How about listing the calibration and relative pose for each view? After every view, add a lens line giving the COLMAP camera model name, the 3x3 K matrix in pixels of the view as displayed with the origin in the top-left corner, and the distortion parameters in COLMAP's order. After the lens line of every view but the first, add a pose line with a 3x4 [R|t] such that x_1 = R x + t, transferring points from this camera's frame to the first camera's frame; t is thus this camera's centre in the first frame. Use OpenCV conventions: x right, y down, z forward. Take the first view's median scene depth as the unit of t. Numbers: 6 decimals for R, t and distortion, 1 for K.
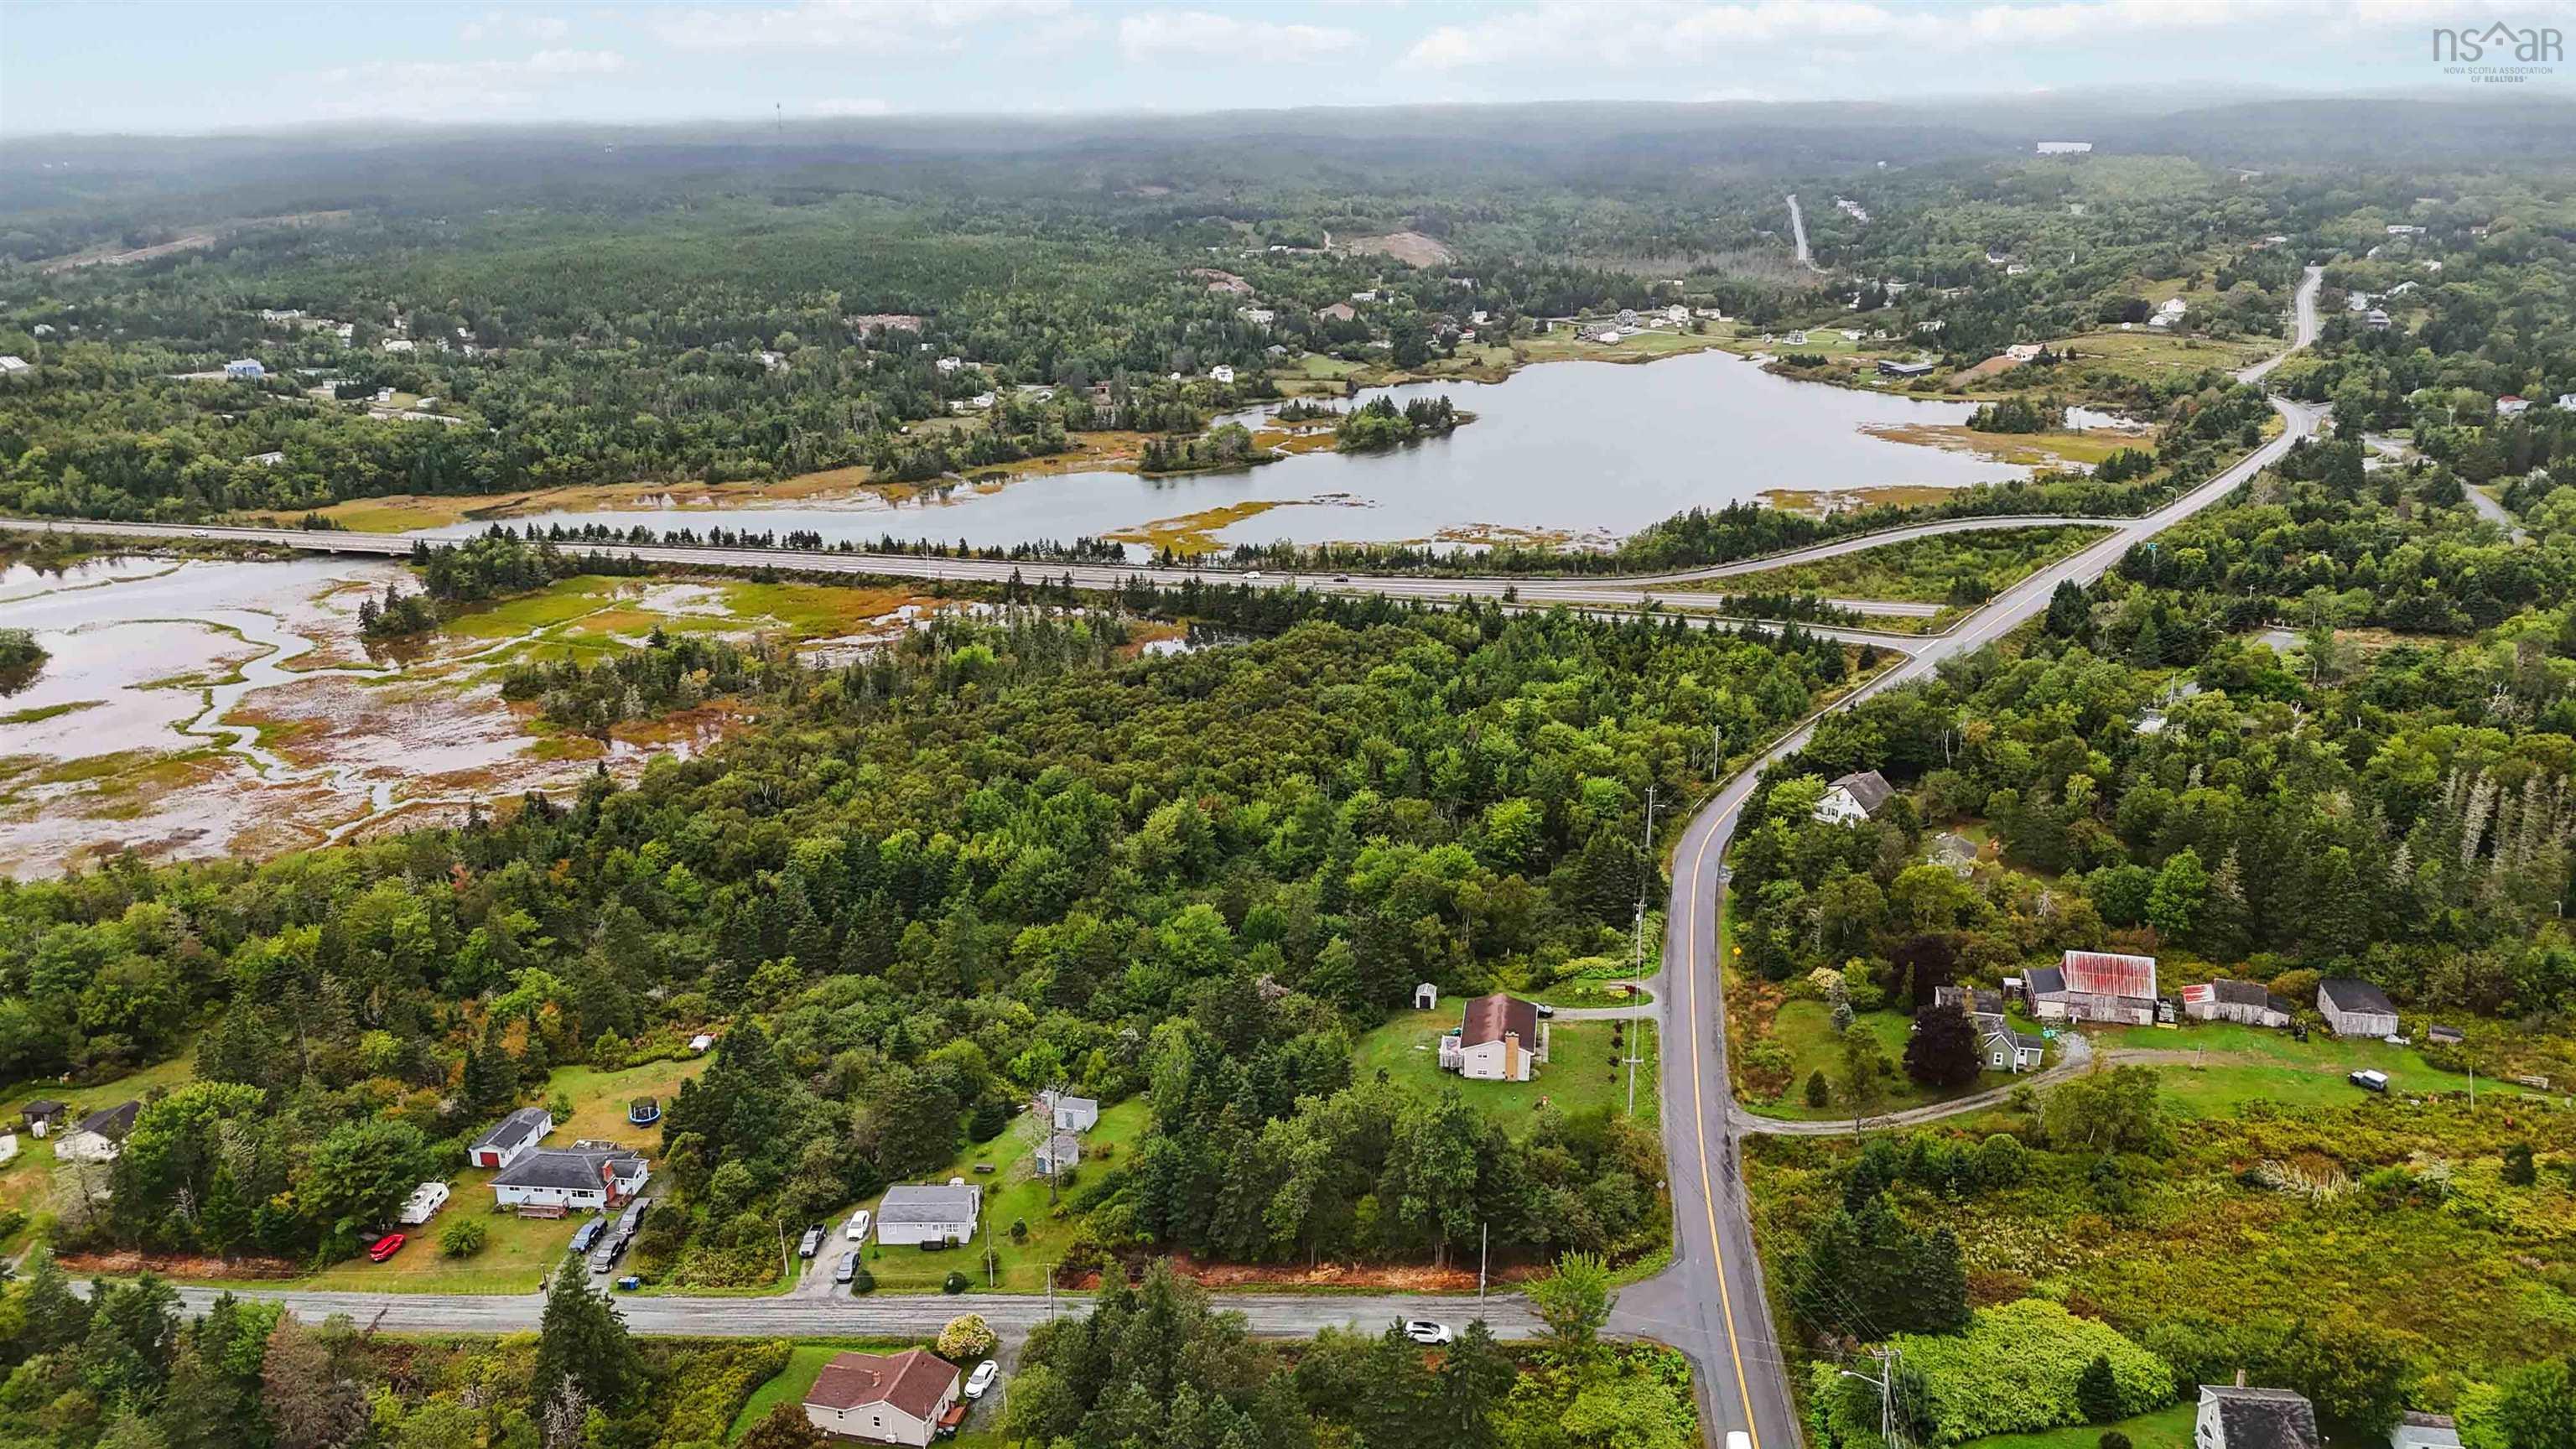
lens RADIAL K [[1869.3, 0, 1292.0], [0, 1869.3, 734.1], [0, 0, 1]] dist [0.093059, -0.105848]
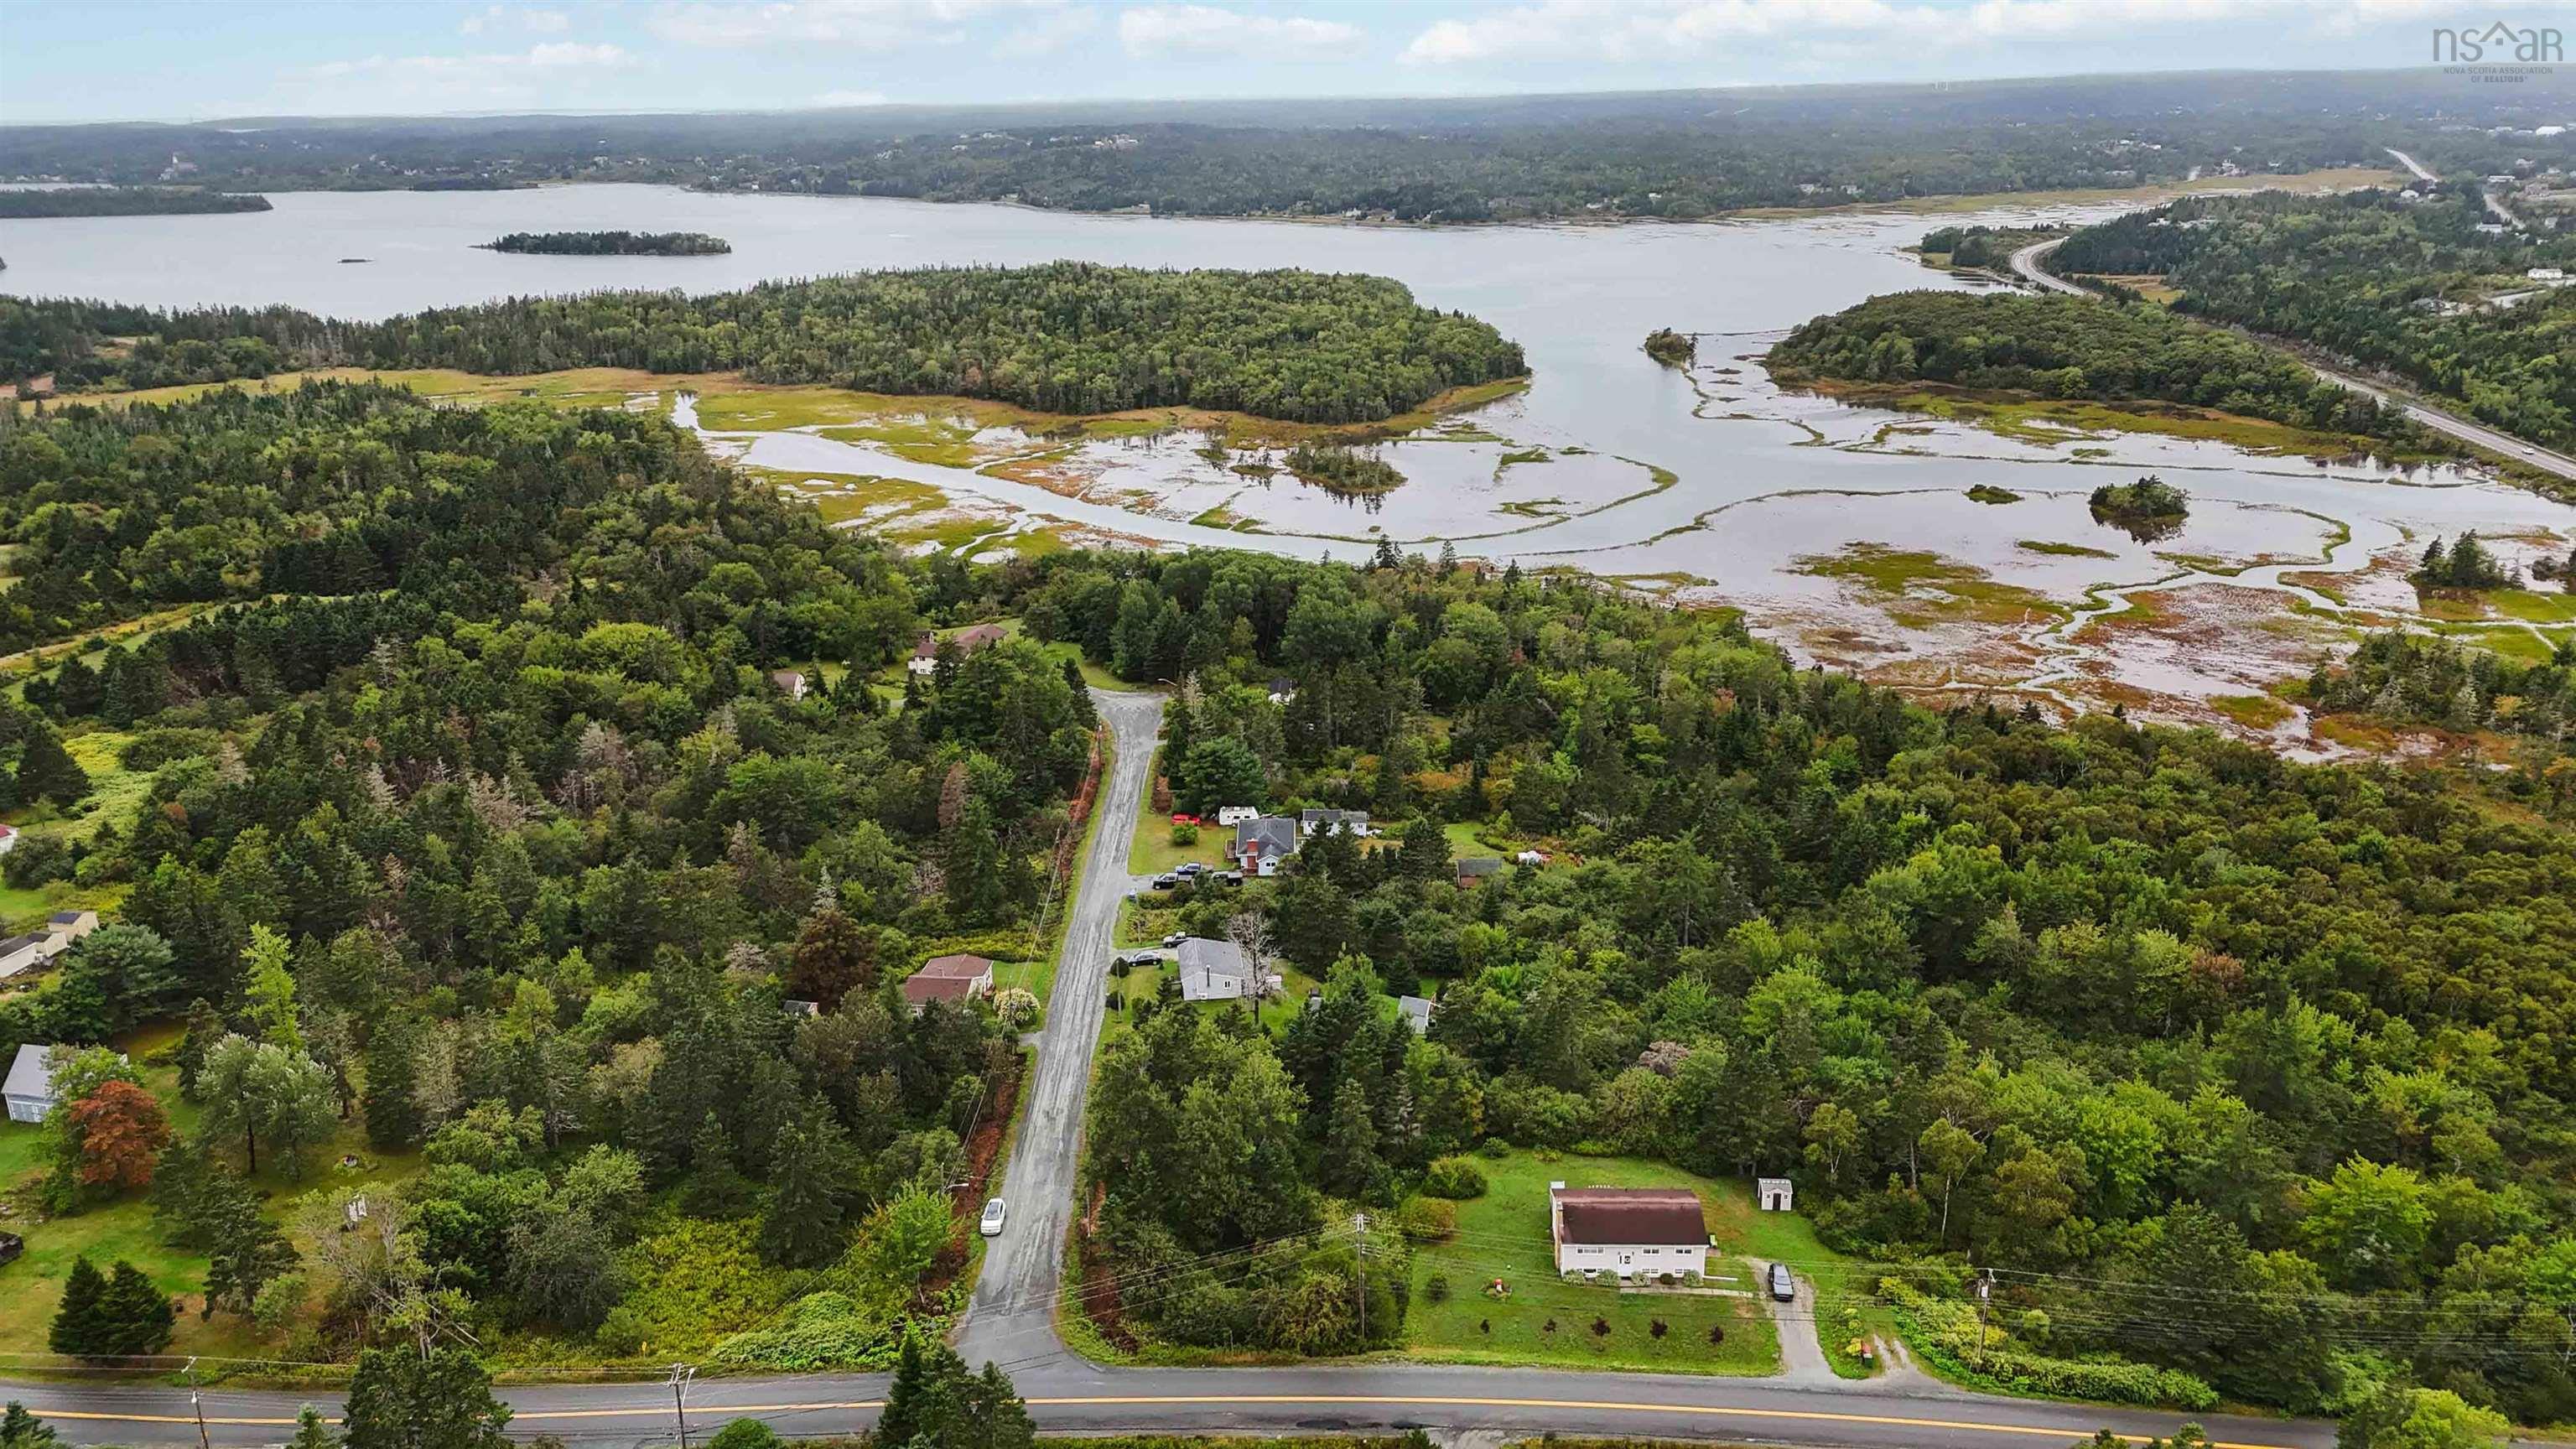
lens RADIAL K [[1880.4, 0, 1288.0], [0, 1880.4, 724.5], [0, 0, 1]] dist [0.072825, -0.057389]
pose [[0.126792, 0.328561, -0.935933, 0.429500], [-0.296702, 0.912912, 0.280285, -0.109970], [0.946516, 0.242155, 0.213234, 0.401482]]
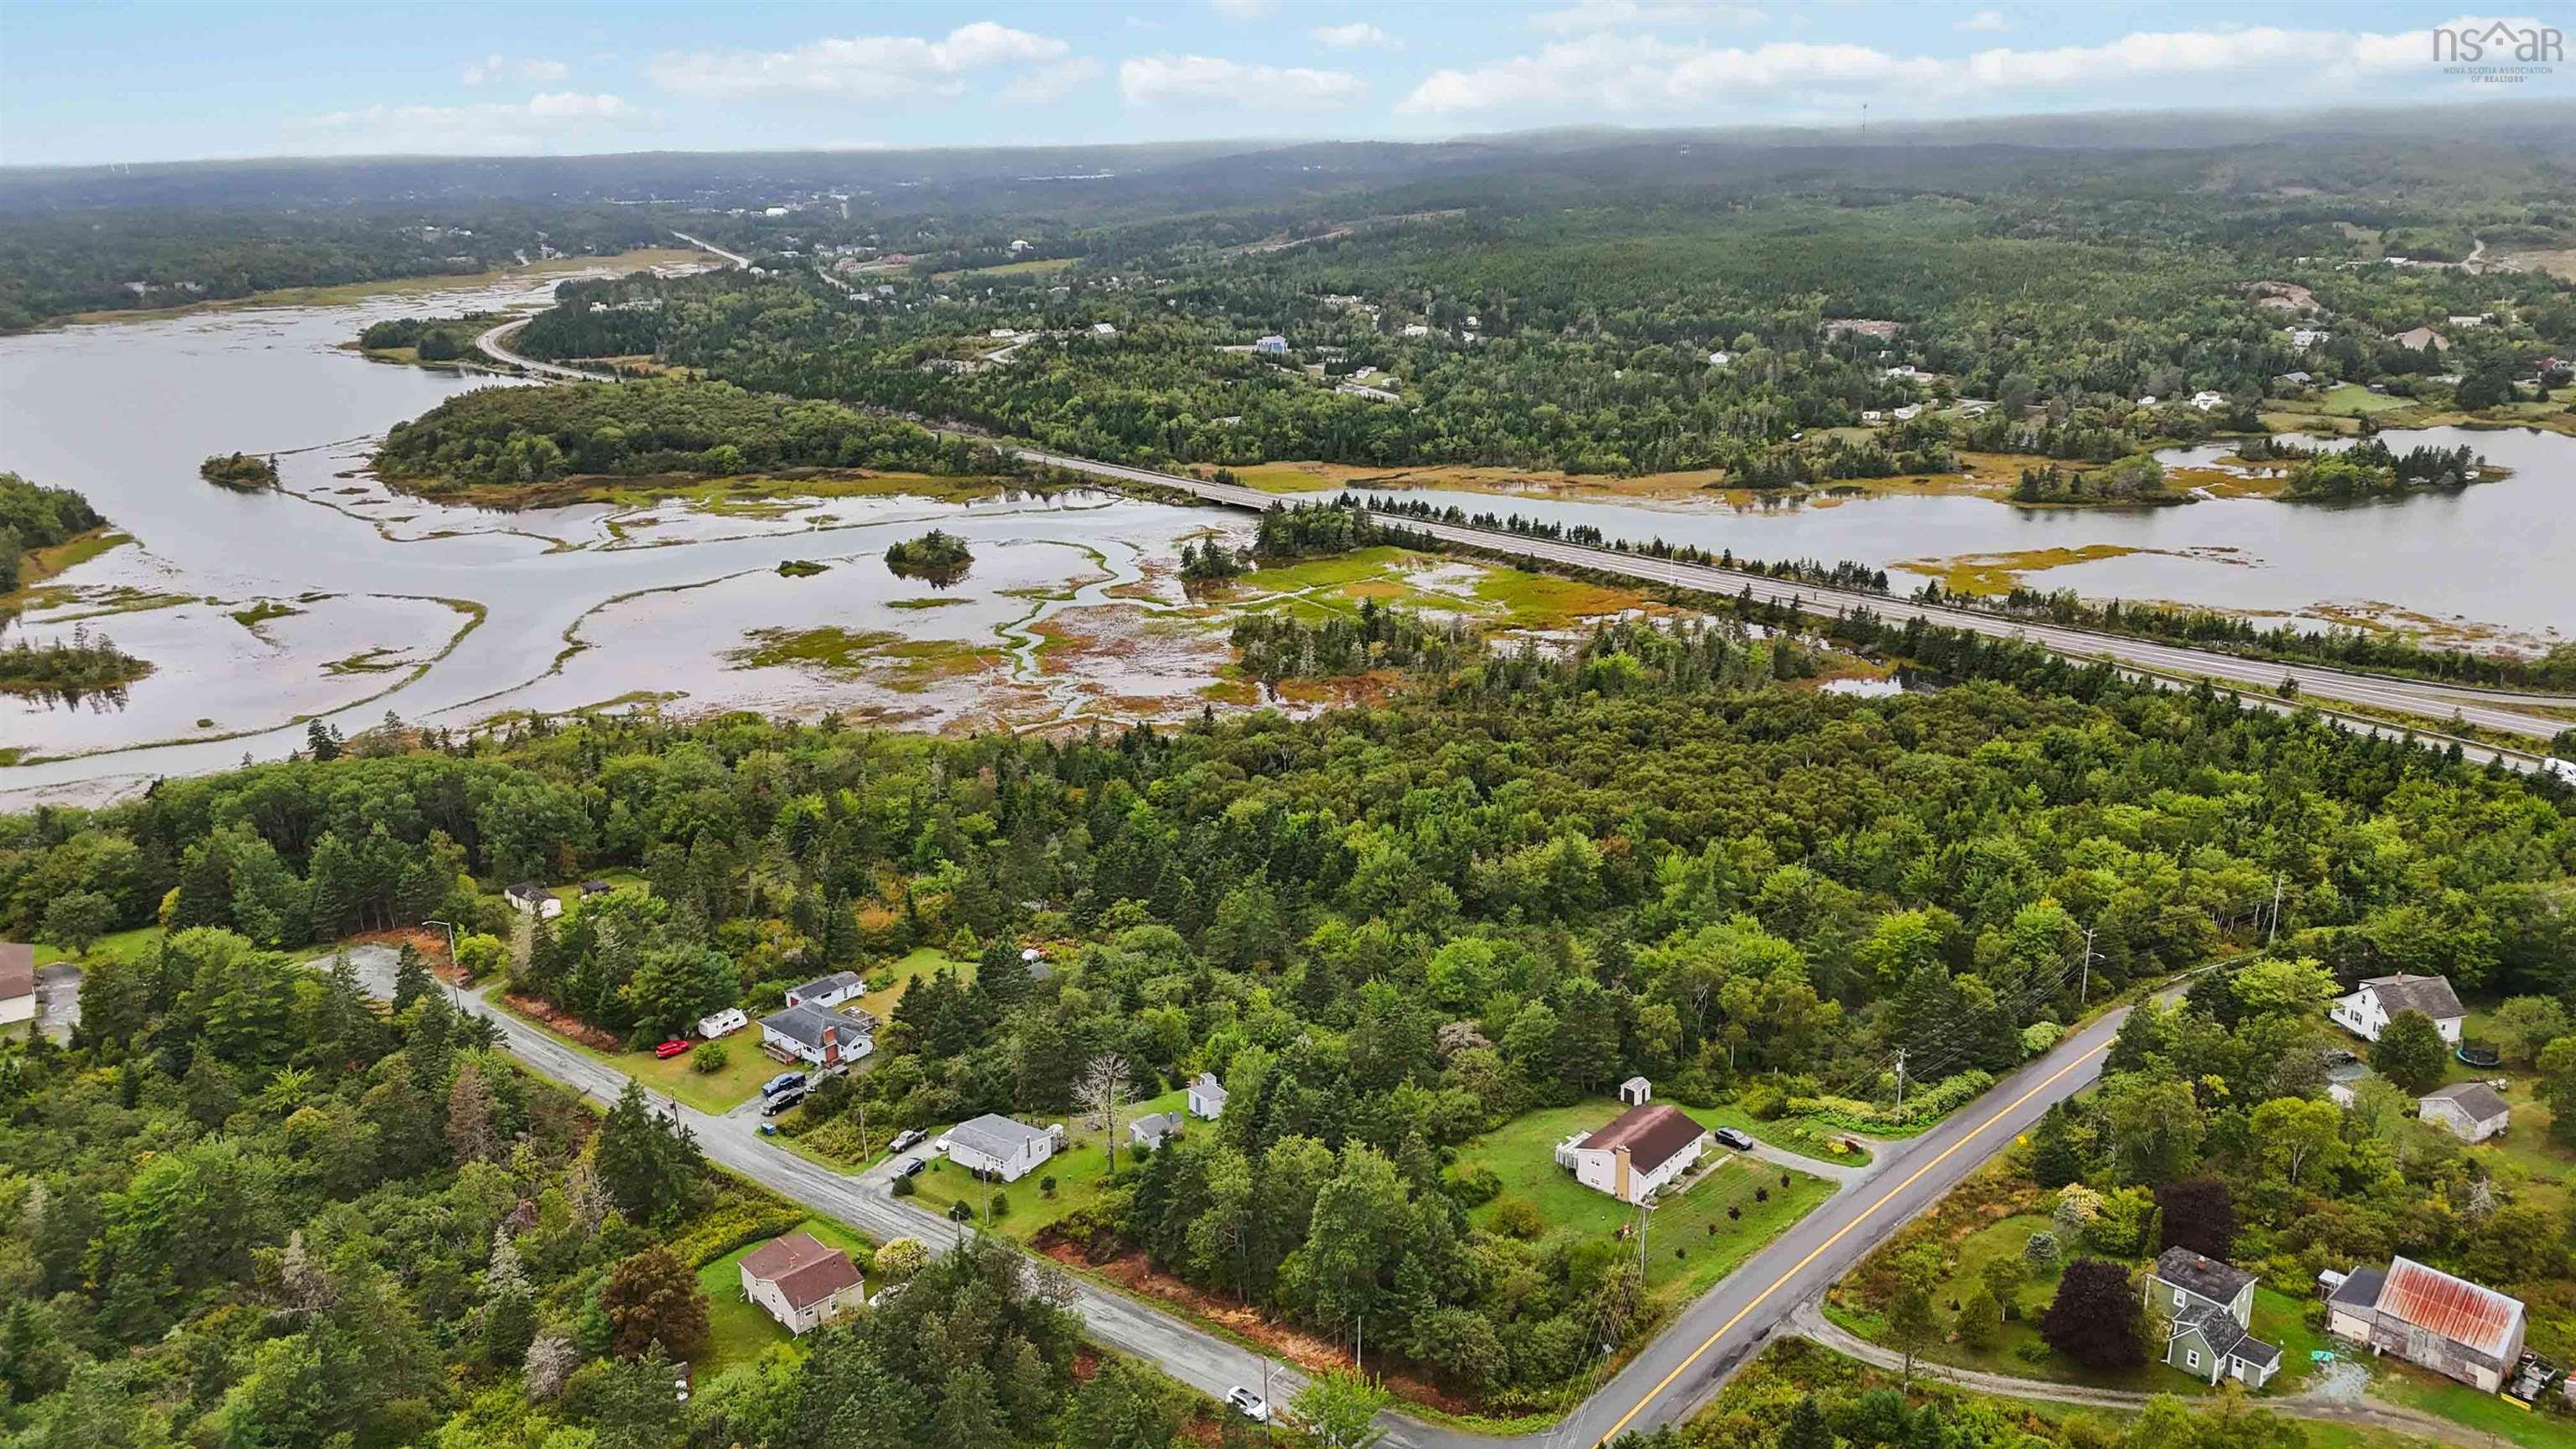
lens RADIAL K [[1869.3, 0, 1292.0], [0, 1869.3, 734.1], [0, 0, 1]] dist [0.093059, -0.105848]
pose [[0.833674, 0.165526, -0.526867, 0.245324], [-0.165626, 0.985049, 0.047399, -0.028076], [0.526835, 0.047747, 0.848625, 0.089618]]
